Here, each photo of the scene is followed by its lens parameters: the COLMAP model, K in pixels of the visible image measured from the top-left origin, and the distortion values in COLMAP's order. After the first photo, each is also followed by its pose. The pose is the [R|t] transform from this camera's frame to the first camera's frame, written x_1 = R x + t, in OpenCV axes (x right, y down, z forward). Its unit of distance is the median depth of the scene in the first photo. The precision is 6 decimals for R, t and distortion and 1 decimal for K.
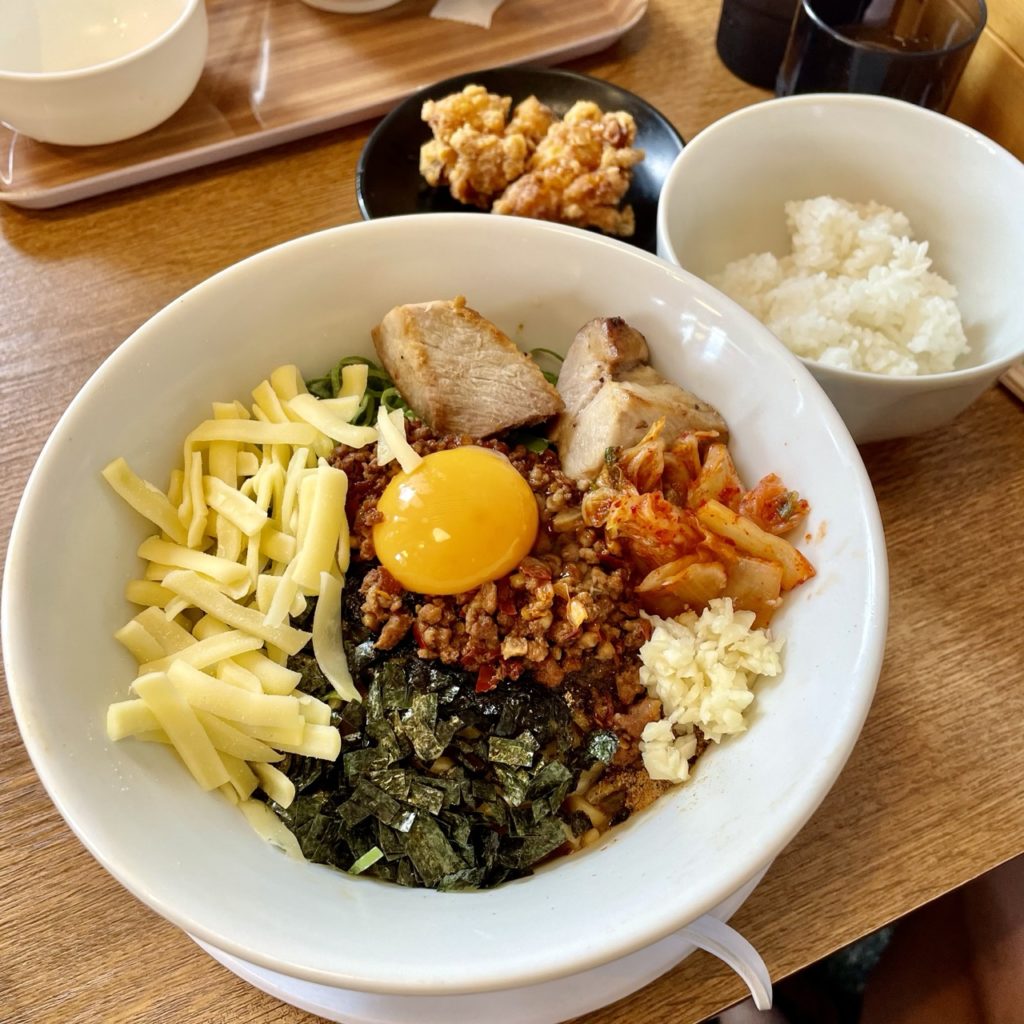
lens RADIAL K [[1027.2, 0, 512.0], [0, 1027.2, 512.0], [0, 0, 1]] dist [0.051184, -0.113134]
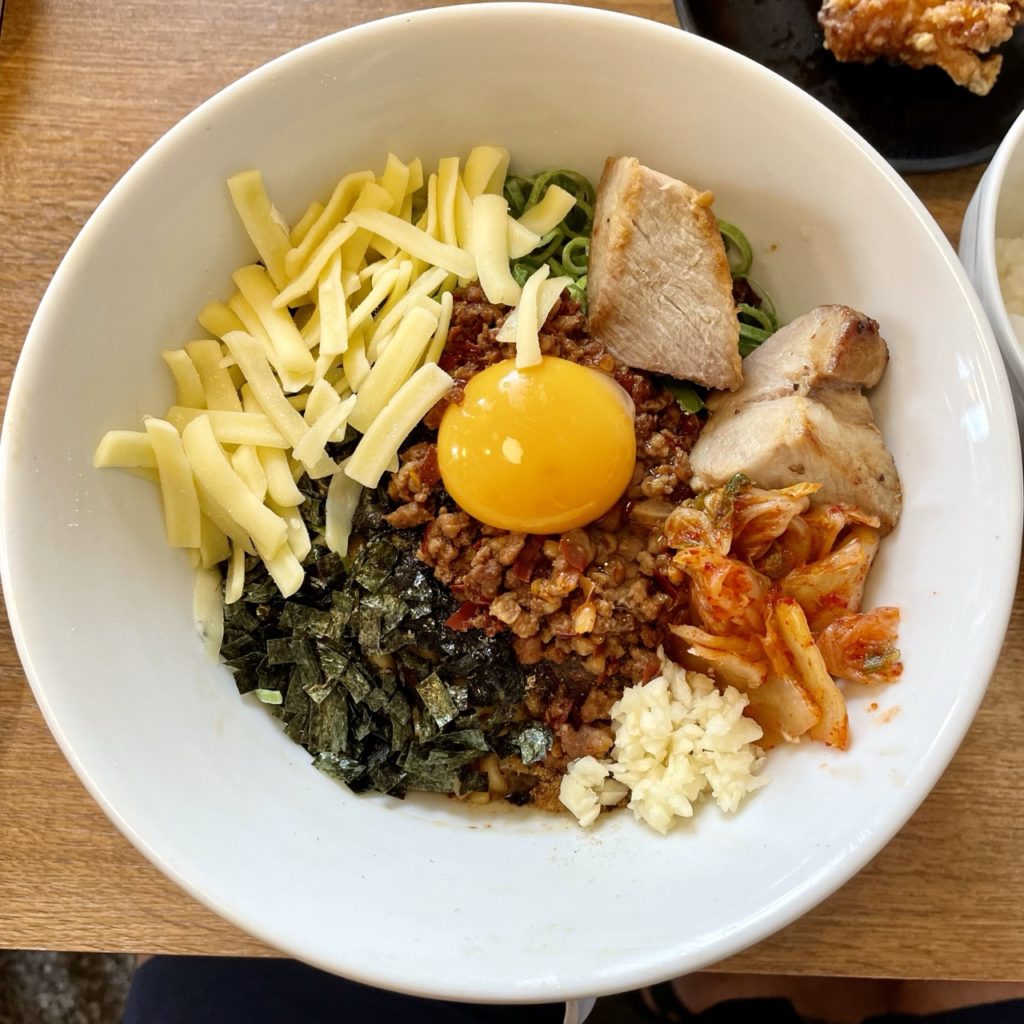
lens RADIAL K [[1018.2, 0, 512.0], [0, 1018.2, 512.0], [0, 0, 1]] dist [0.080733, -0.359909]
pose [[0.814947, 0.568078, -0.114665, 0.058717], [-0.488627, 0.779916, 0.391119, -0.275354], [0.311615, -0.262713, 0.913169, 0.208794]]
